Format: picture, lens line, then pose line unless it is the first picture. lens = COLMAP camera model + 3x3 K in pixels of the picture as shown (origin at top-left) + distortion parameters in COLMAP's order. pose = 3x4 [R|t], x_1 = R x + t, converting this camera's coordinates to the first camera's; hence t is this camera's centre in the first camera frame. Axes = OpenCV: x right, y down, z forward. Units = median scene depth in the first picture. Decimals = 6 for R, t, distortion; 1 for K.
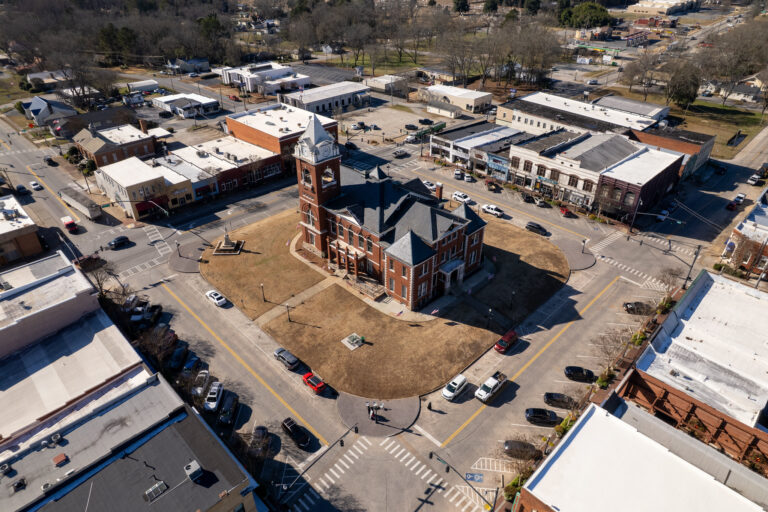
lens RADIAL K [[499.2, 0, 384.0], [0, 499.2, 256.0], [0, 0, 1]] dist [-0.074274, 0.076273]
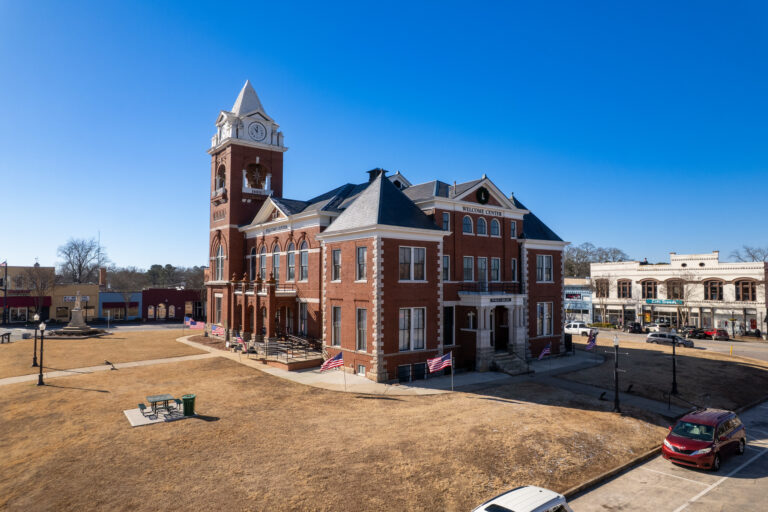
lens RADIAL K [[499.2, 0, 384.0], [0, 499.2, 256.0], [0, 0, 1]] dist [-0.074274, 0.076273]
pose [[0.992142, -0.016808, -0.123982, 0.095501], [-0.058116, 0.815639, -0.575634, 0.220426], [0.110800, 0.578316, 0.808253, 0.616218]]
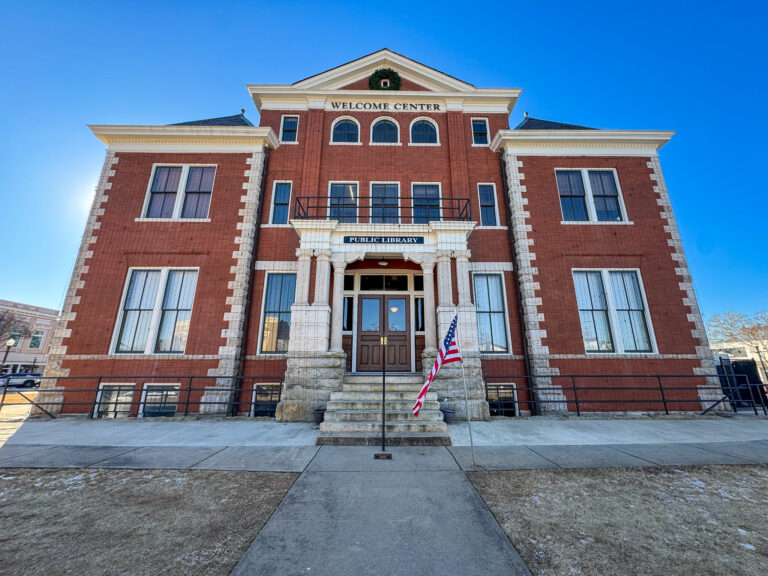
lens RADIAL K [[307.5, 0, 384.0], [0, 307.5, 288.0], [0, 0, 1]] dist [-0.000886, -0.000055]
pose [[0.719653, -0.197939, -0.665522, 0.197897], [-0.361848, 0.711138, -0.602785, 0.090590], [0.592592, 0.674614, 0.440149, 0.924058]]
